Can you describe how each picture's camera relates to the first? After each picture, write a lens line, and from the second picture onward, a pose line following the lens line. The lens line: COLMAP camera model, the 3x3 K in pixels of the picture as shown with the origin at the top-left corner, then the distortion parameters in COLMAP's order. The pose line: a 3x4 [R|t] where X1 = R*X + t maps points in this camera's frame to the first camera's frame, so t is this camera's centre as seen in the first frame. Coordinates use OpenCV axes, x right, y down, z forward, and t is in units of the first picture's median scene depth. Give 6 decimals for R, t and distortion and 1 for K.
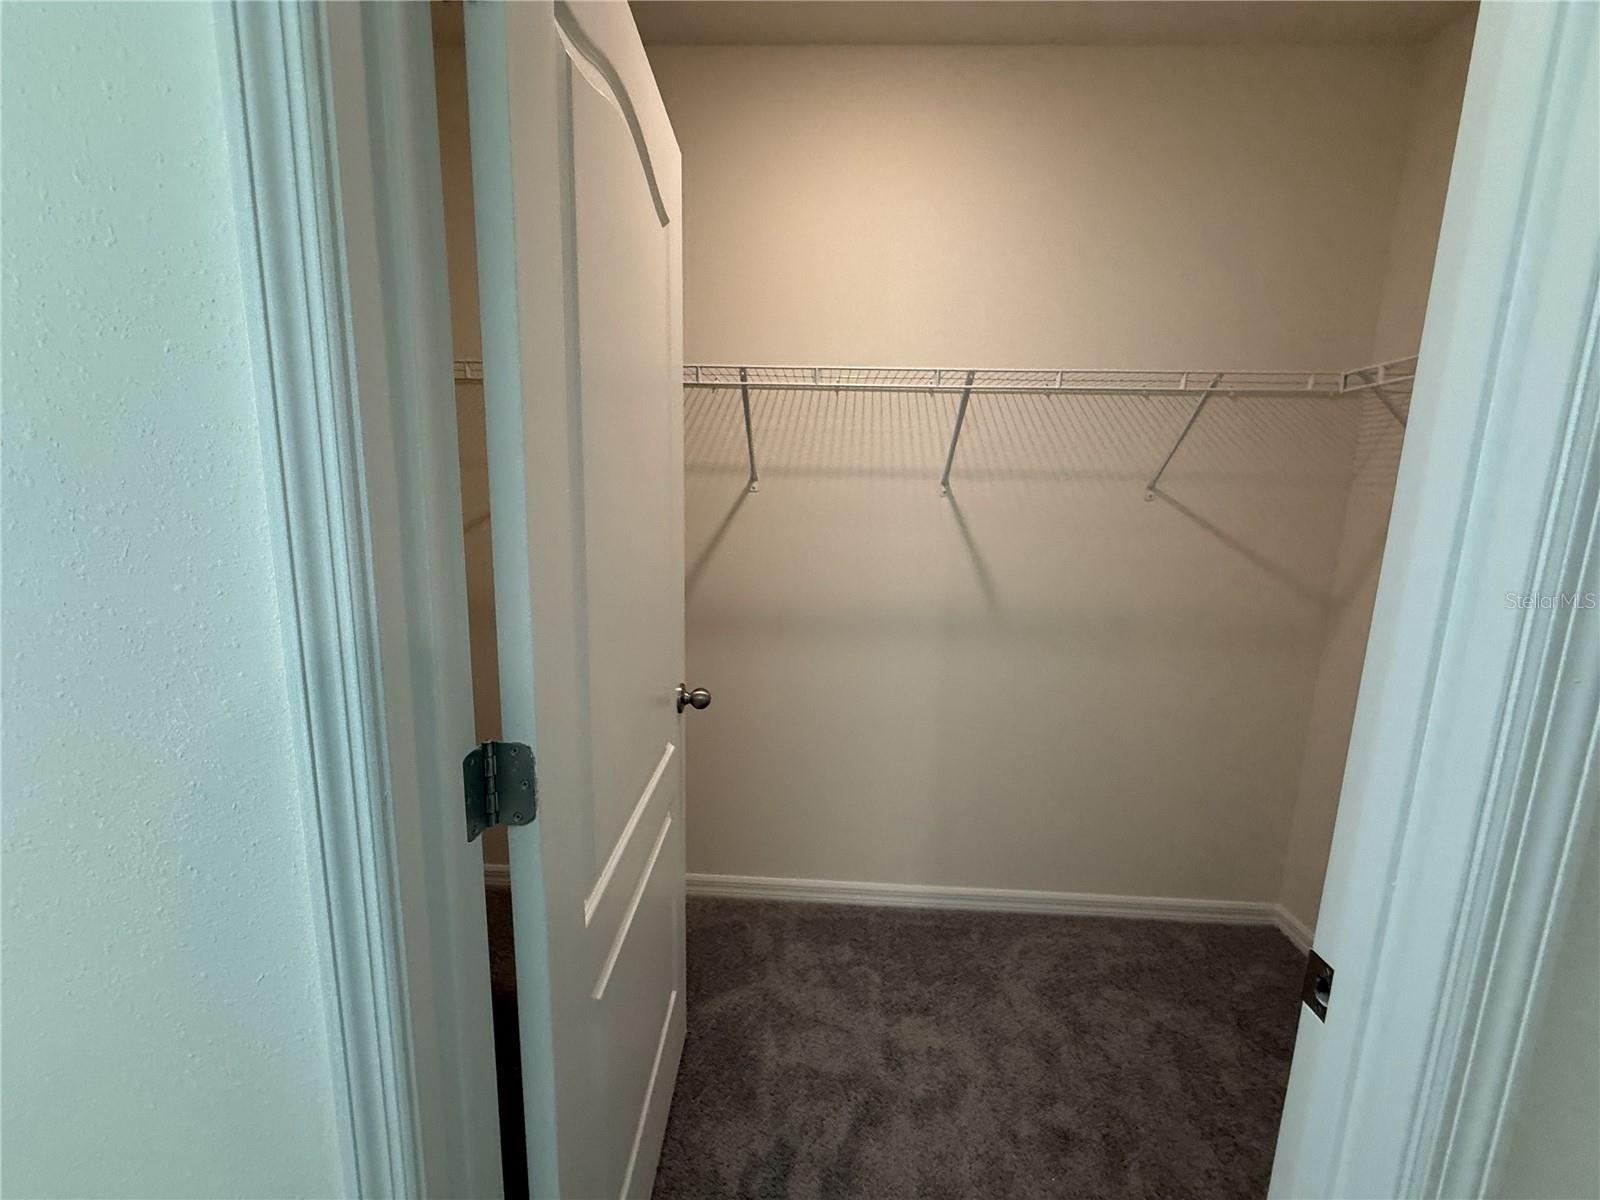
lens RADIAL K [[638.4, 0, 794.8], [0, 638.4, 598.7], [0, 0, 1]] dist [-0.000983, 0.000614]
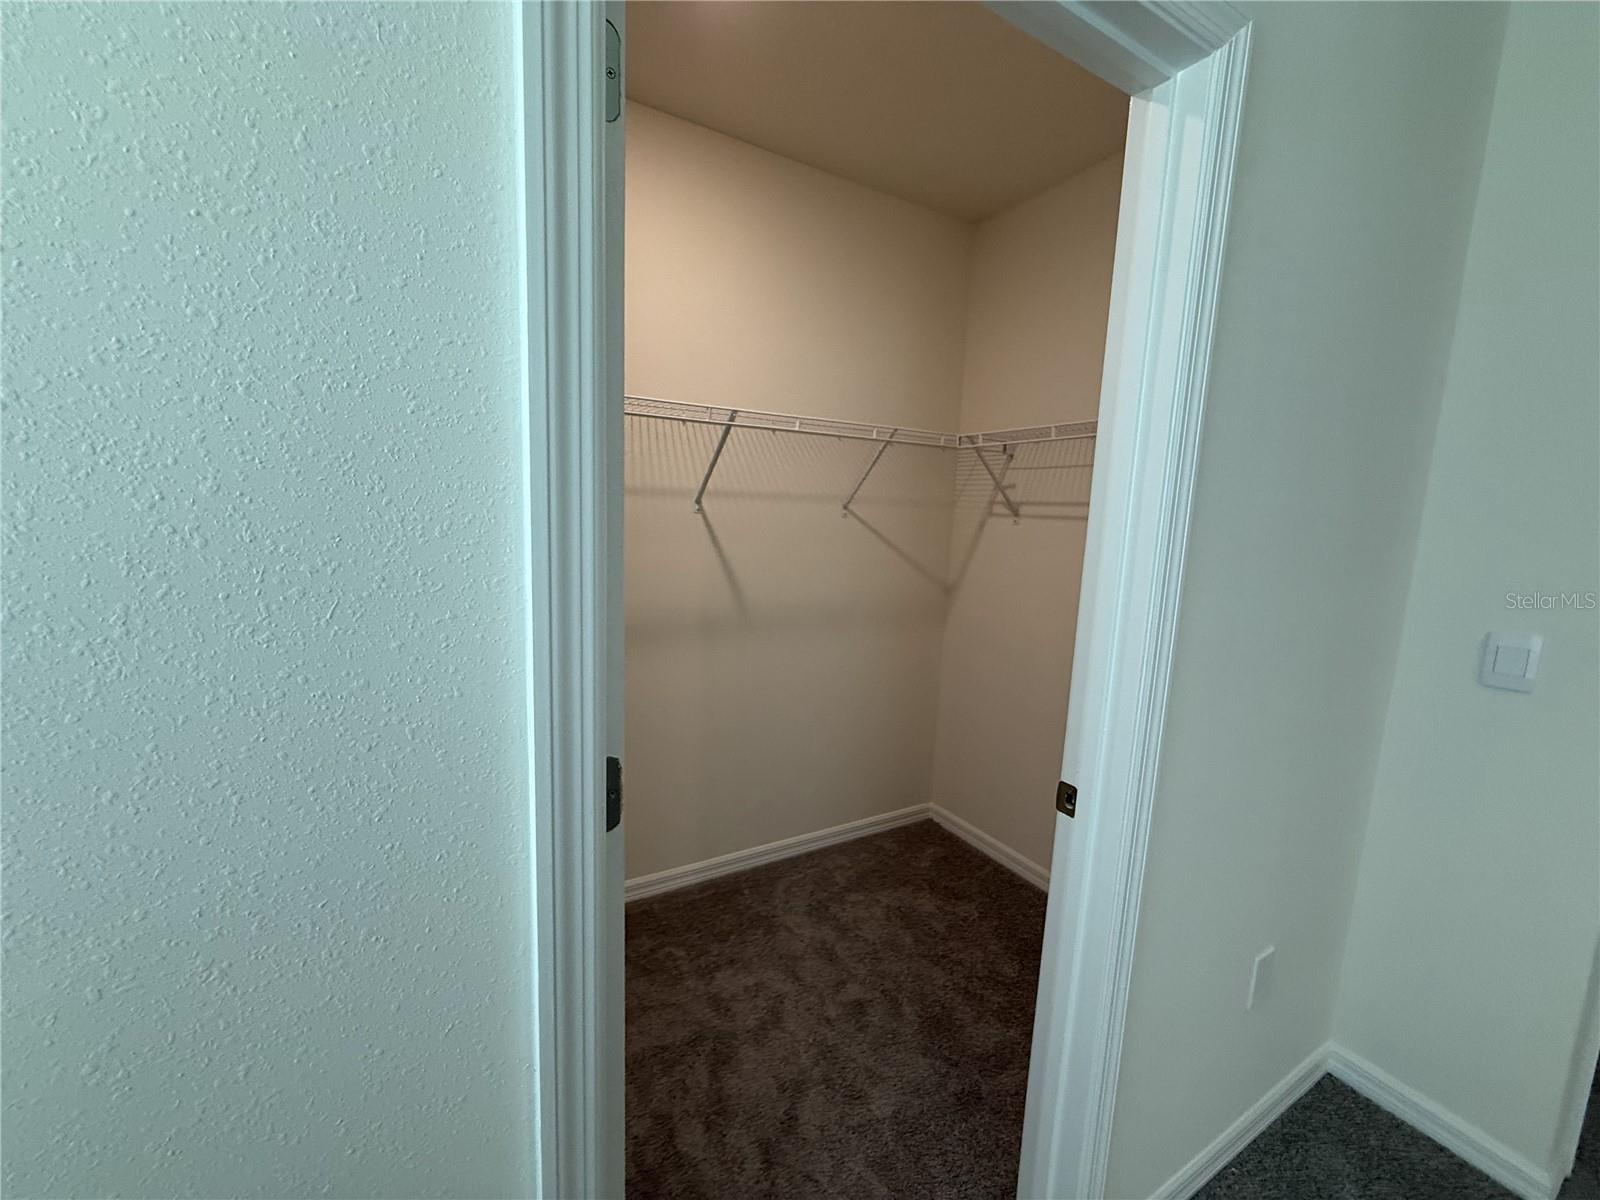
lens RADIAL K [[638.4, 0, 794.8], [0, 638.4, 598.7], [0, 0, 1]] dist [-0.000983, 0.000614]
pose [[0.839454, -0.067885, 0.539175, -0.276520], [0.070764, 0.997374, 0.015401, -0.017035], [-0.538804, 0.025226, 0.842053, -0.047398]]
